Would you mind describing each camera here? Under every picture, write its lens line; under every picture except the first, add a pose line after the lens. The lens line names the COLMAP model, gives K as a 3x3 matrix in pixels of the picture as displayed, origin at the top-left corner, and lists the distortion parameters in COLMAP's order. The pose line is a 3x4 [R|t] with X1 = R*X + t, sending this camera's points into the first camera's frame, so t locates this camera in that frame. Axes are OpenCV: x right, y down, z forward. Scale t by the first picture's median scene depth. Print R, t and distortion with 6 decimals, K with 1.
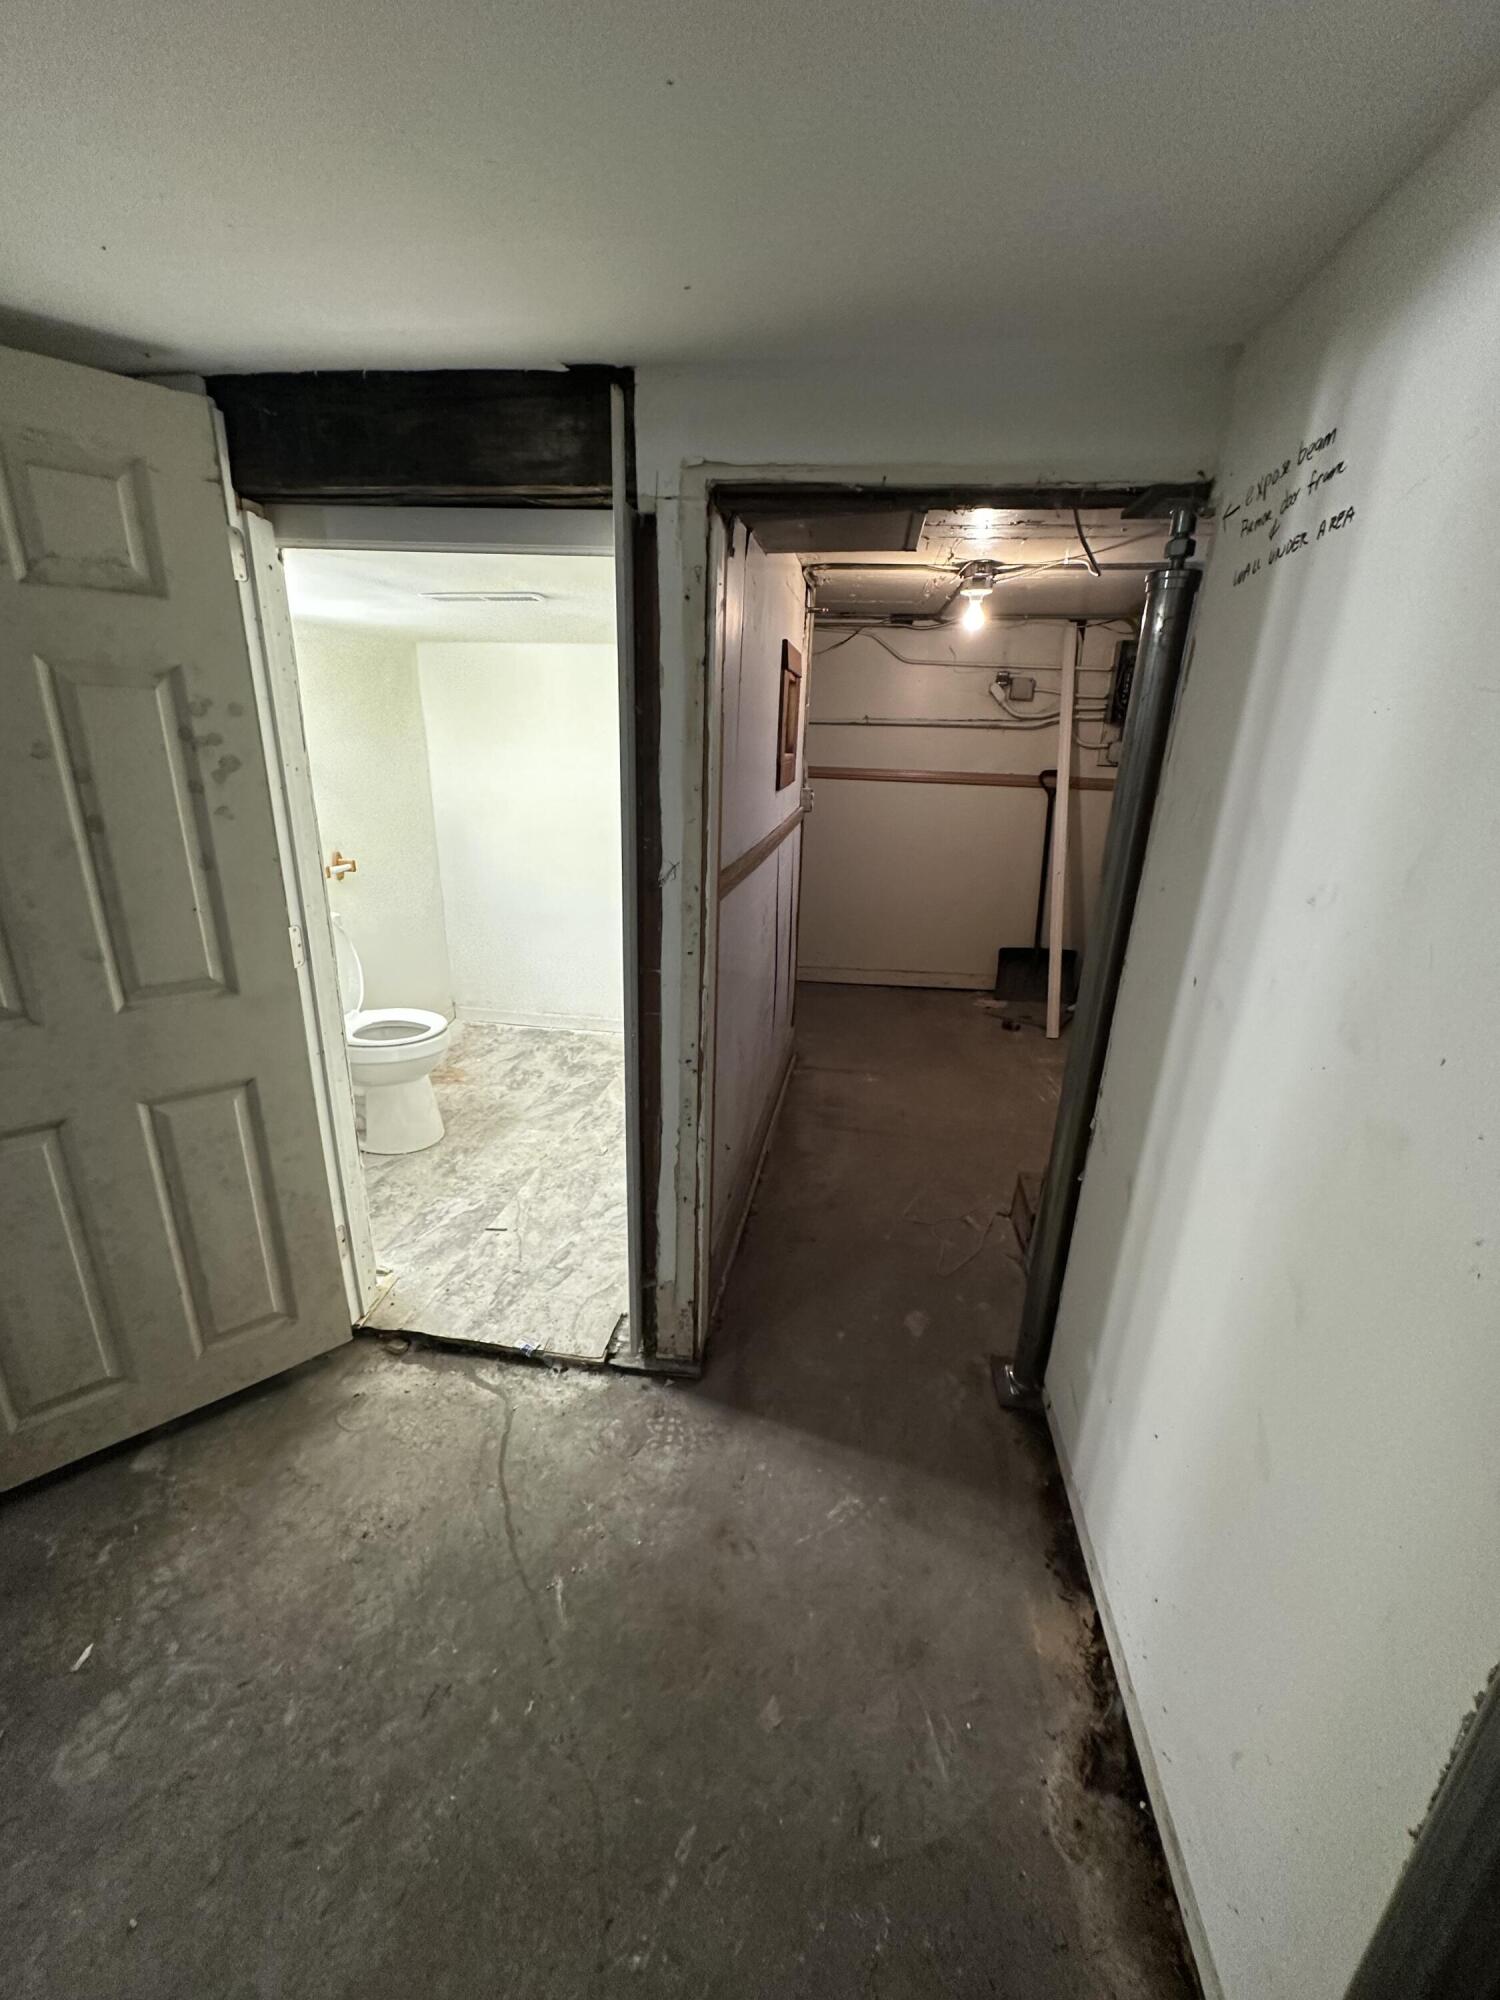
lens RADIAL K [[797.3, 0, 742.4], [0, 797.3, 998.6], [0, 0, 1]] dist [0.003317, 0.000009]
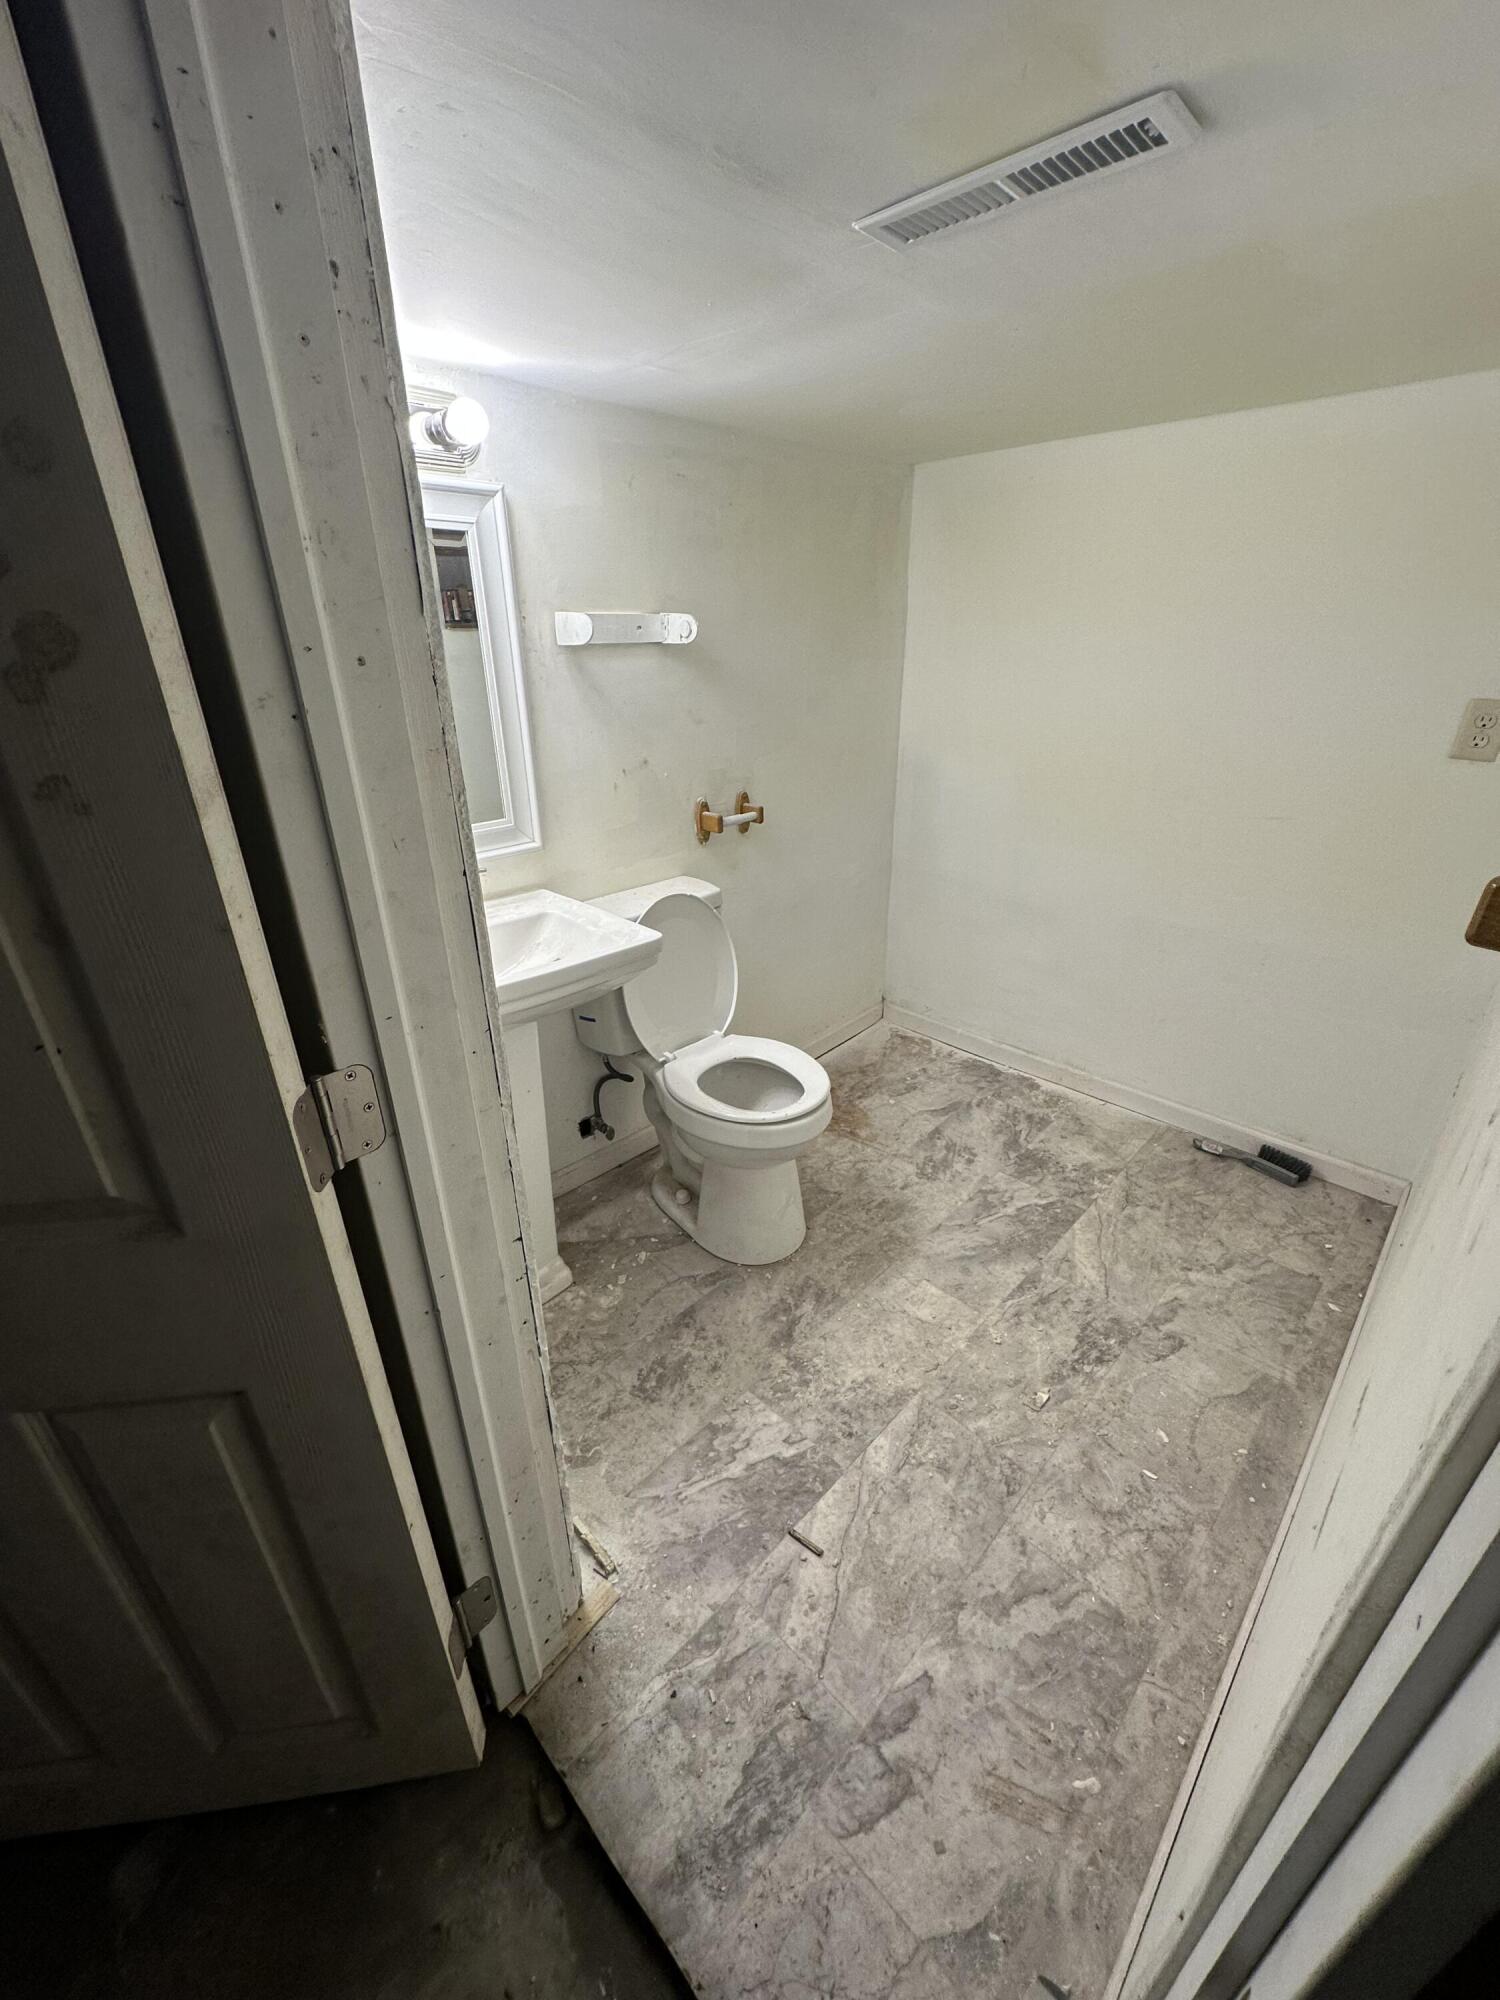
lens RADIAL K [[797.3, 0, 751.8], [0, 797.3, 999.2], [0, 0, 1]] dist [0.003317, 0.000009]
pose [[0.825862, 0.211219, -0.522818, -0.101265], [-0.152154, 0.976275, 0.154067, -0.116417], [0.542956, -0.047690, 0.838406, 0.414080]]
